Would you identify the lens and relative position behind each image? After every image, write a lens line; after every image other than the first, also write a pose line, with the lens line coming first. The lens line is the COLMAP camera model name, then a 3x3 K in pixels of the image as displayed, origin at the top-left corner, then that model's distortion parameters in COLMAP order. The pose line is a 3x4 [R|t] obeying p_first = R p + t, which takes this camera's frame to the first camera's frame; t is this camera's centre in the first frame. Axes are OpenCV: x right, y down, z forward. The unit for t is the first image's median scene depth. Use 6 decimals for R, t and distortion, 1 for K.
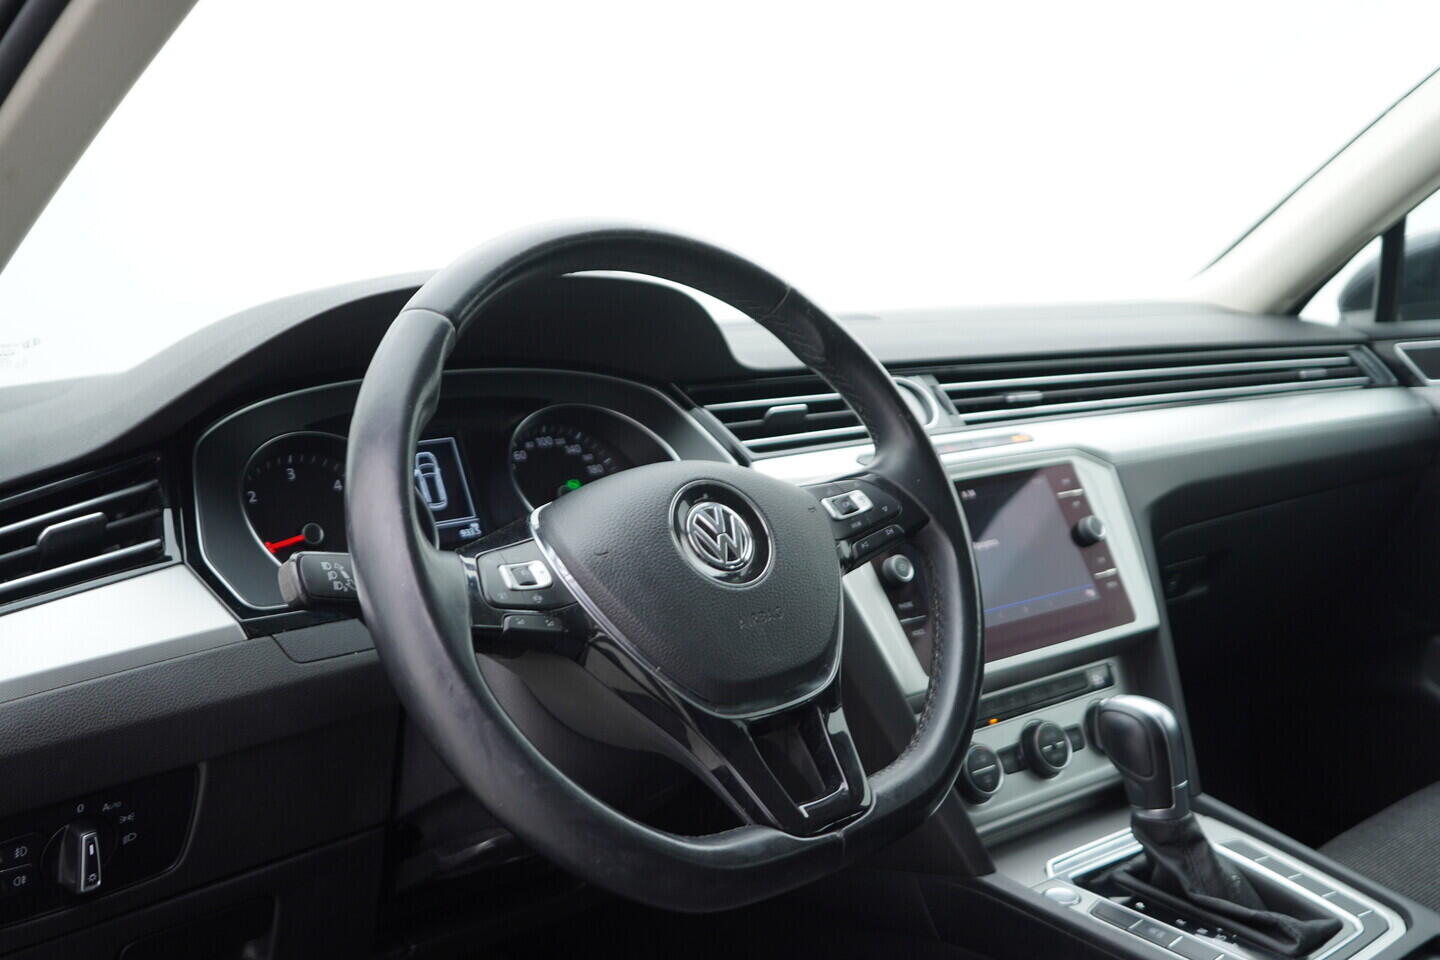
lens RADIAL K [[1552.2, 0, 718.2], [0, 1552.2, 479.6], [0, 0, 1]] dist [0.004964, 0.000000]
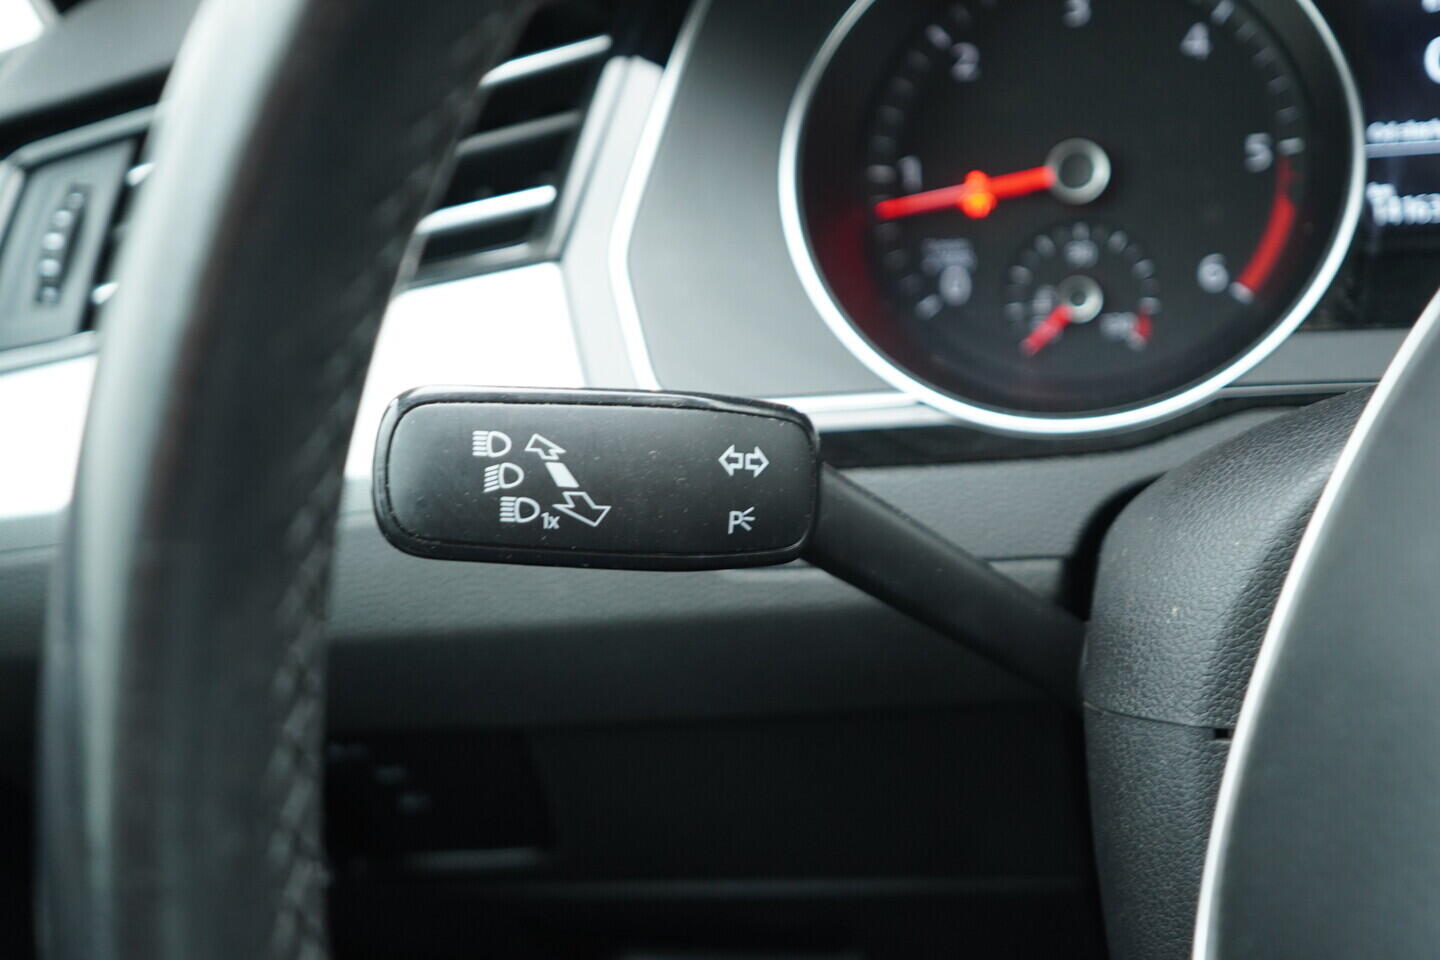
lens RADIAL K [[1552.2, 0, 714.1], [0, 1552.2, 480.3], [0, 0, 1]] dist [0.004964, 0.000000]
pose [[0.573064, 0.330672, -0.749836, 0.012954], [-0.001150, 0.915304, 0.402763, -0.046640], [0.819510, -0.229946, 0.524908, 0.596523]]
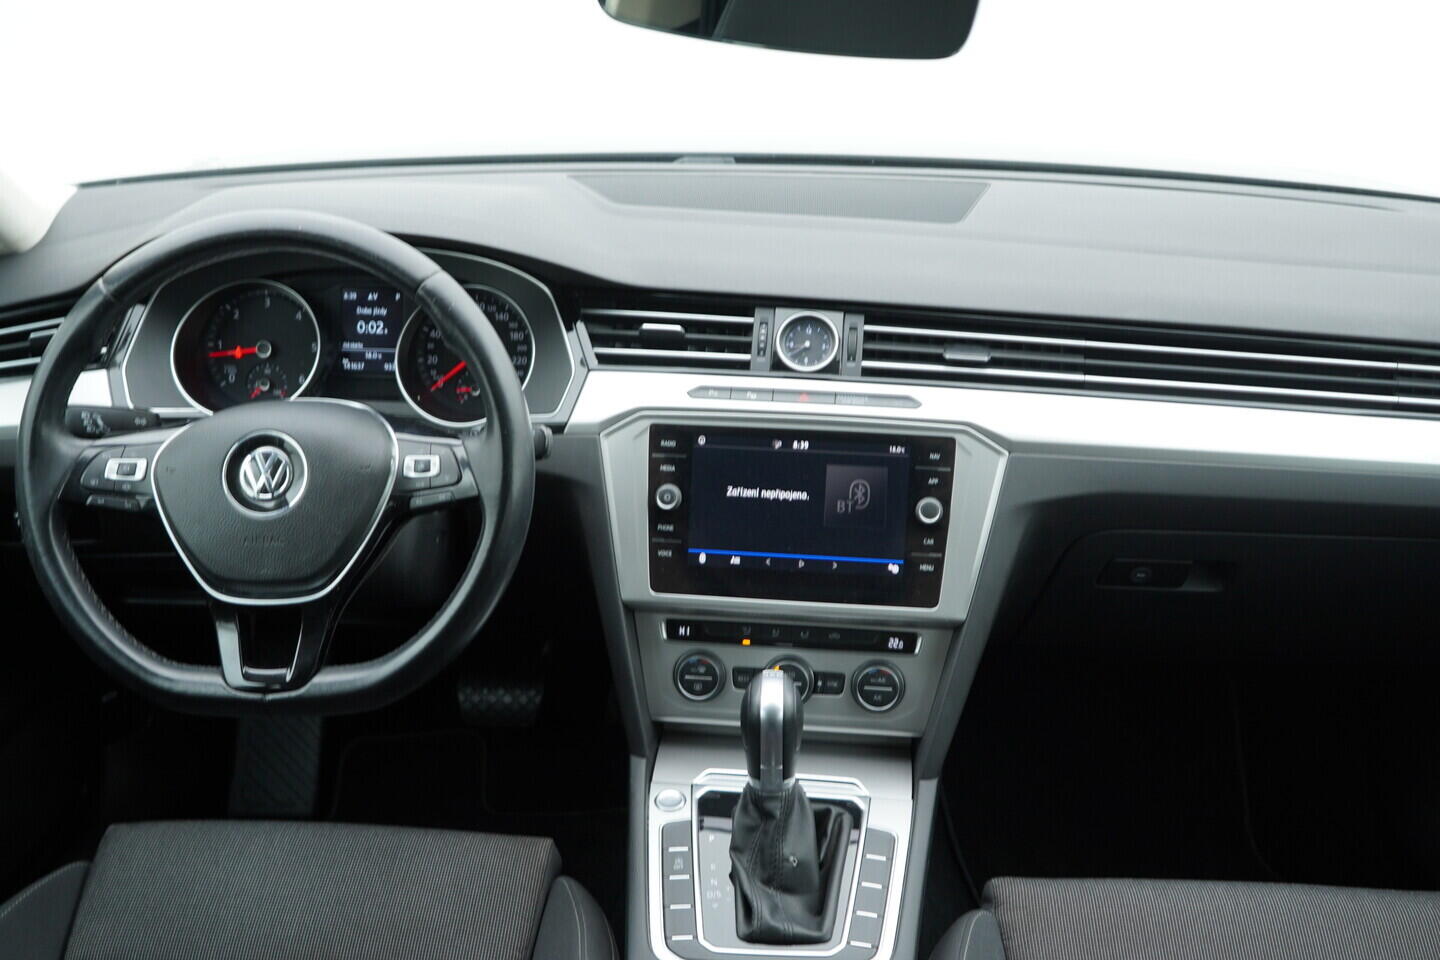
lens RADIAL K [[1592.3, 0, 706.9], [0, 1592.3, 466.6], [0, 0, 1]] dist [0.023191, 0.000000]
pose [[0.714200, 0.343685, -0.609753, 0.846355], [-0.122002, 0.918939, 0.375056, -0.408466], [0.689227, -0.193474, 0.698236, 0.192681]]
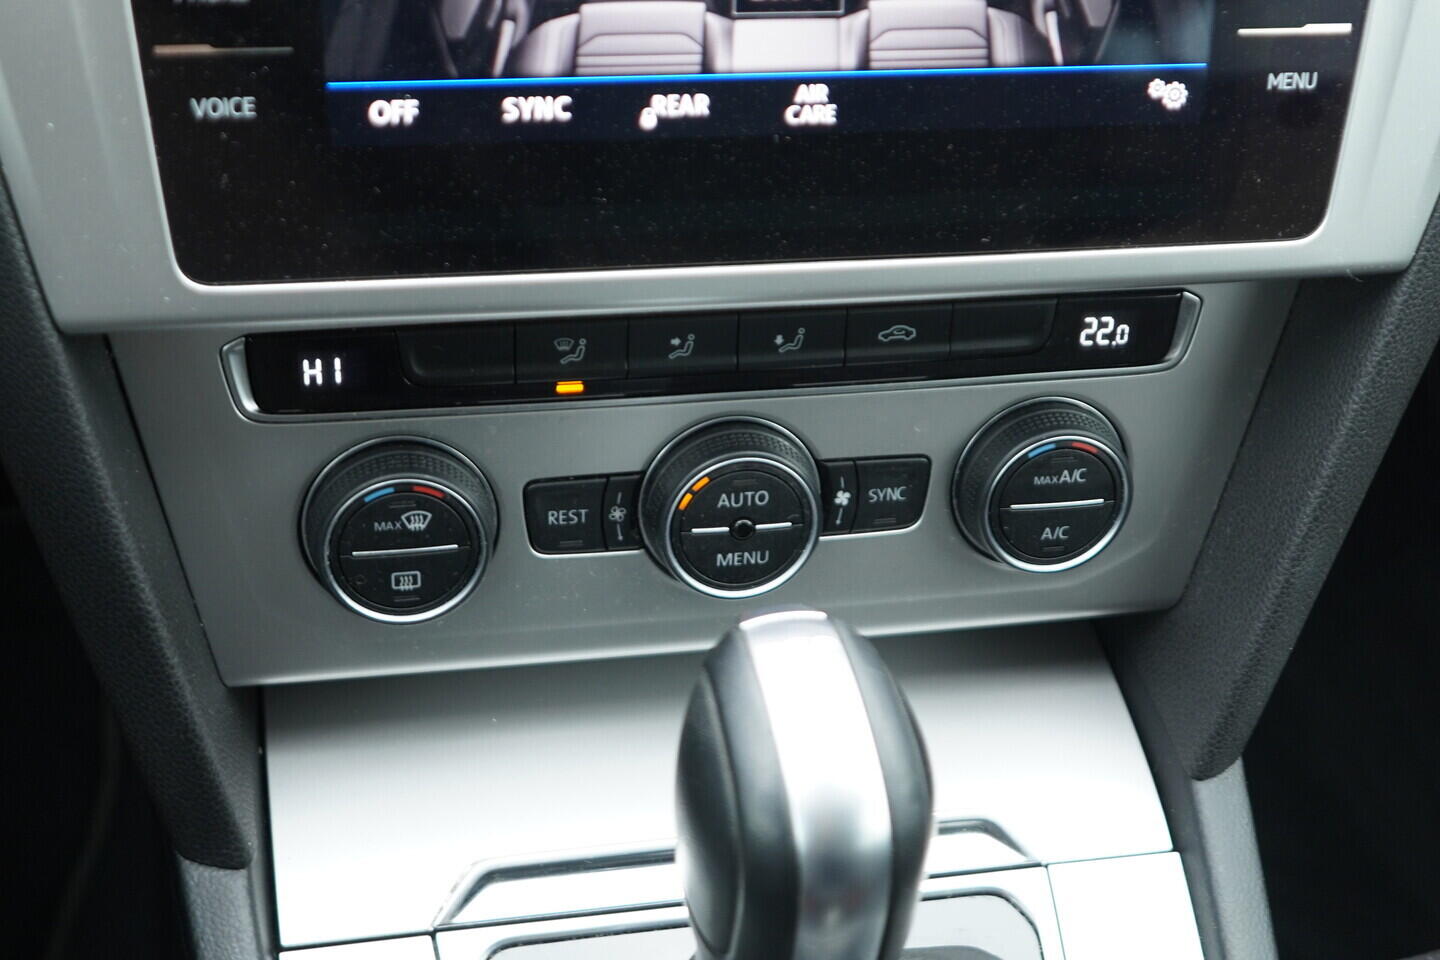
lens RADIAL K [[2064.5, 0, 727.5], [0, 2064.5, 473.2], [0, 0, 1]] dist [-0.003193, 0.000000]
pose [[0.873108, 0.455816, -0.172960, 0.286480], [-0.220918, 0.686161, 0.693093, -0.117000], [0.434601, -0.566935, 0.699790, 0.745342]]
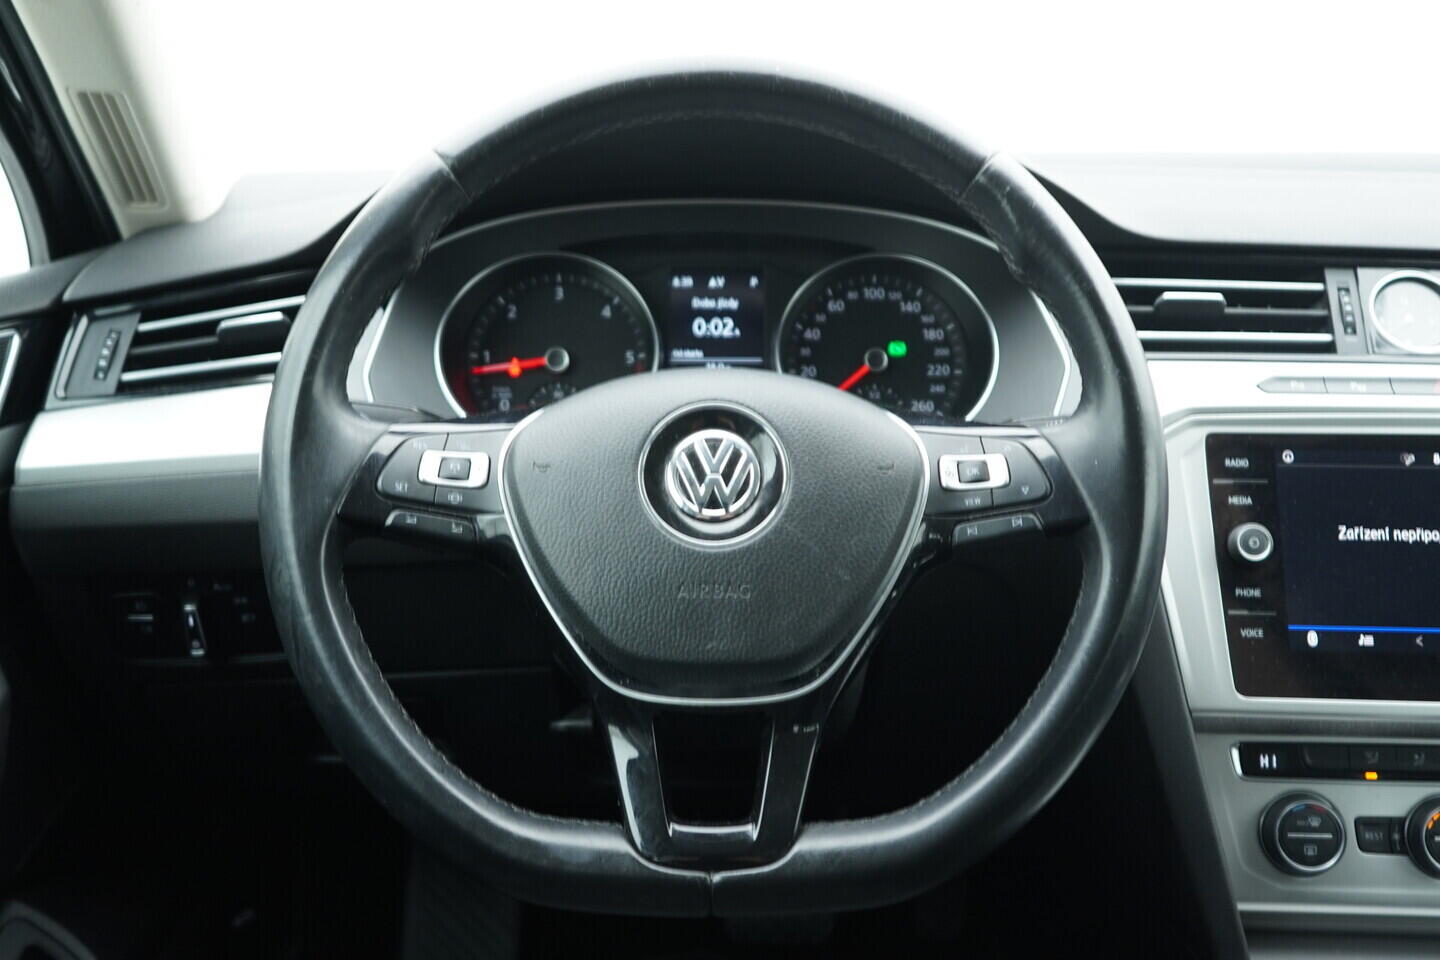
lens RADIAL K [[1474.3, 0, 723.8], [0, 1474.3, 478.0], [0, 0, 1]] dist [-0.007375, 0.000000]
pose [[0.757671, 0.233462, -0.609450, 0.341110], [-0.121508, 0.967962, 0.219739, -0.093293], [0.641225, -0.092437, 0.761765, 0.310561]]
